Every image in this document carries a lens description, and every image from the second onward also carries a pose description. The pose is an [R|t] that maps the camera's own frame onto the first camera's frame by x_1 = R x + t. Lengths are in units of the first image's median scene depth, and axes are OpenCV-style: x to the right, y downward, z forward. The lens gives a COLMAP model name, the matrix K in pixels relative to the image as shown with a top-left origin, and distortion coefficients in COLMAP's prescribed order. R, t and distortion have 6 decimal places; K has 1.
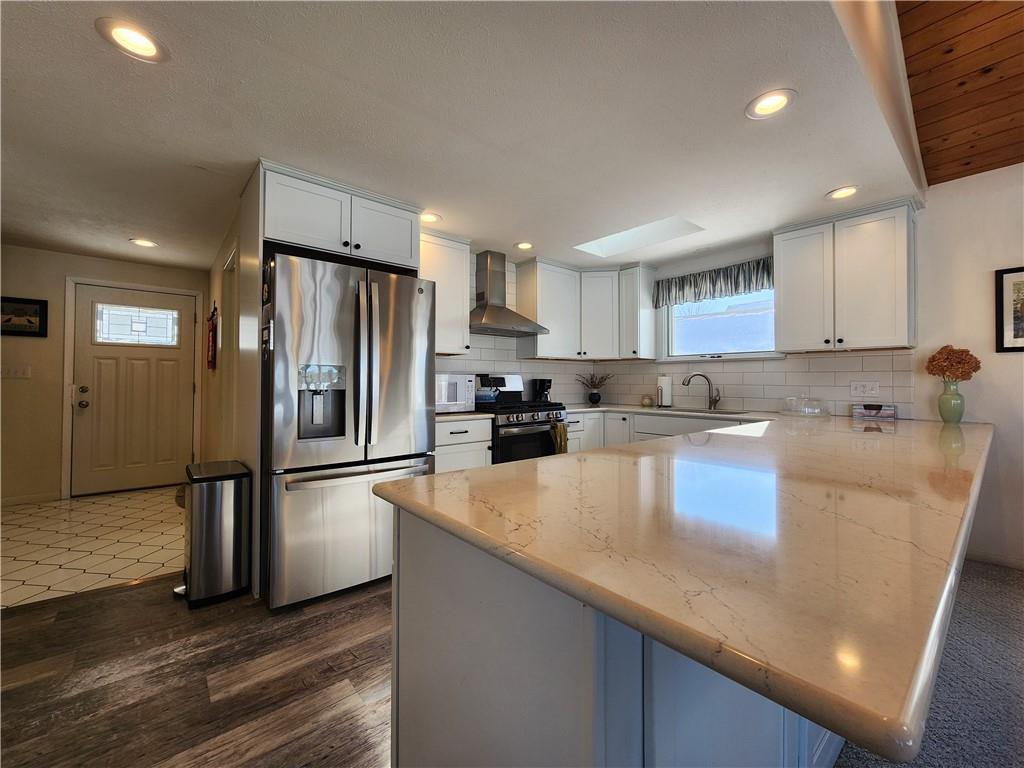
lens RADIAL K [[424.0, 0, 510.8], [0, 424.0, 376.7], [0, 0, 1]] dist [-0.001361, -0.000184]
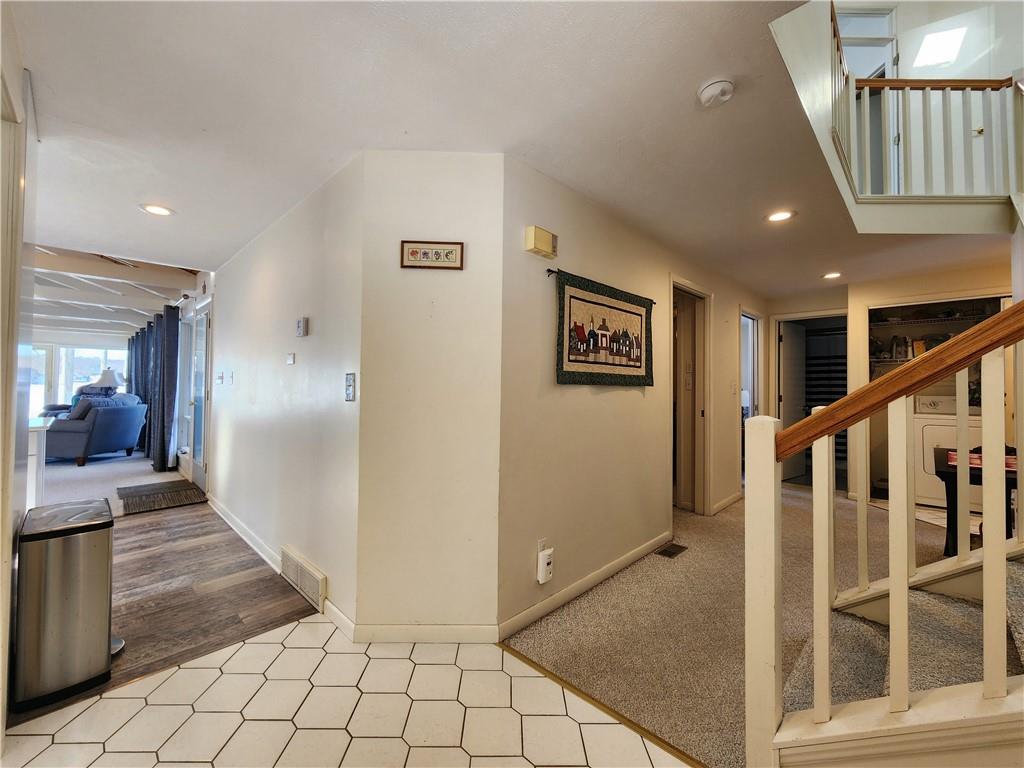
lens RADIAL K [[424.0, 0, 510.8], [0, 424.0, 376.7], [0, 0, 1]] dist [-0.001361, -0.000184]
pose [[-0.996175, -0.012276, -0.086511, -2.005110], [-0.008877, 0.999178, -0.039565, -0.001199], [0.086926, -0.038646, -0.995465, 2.597032]]
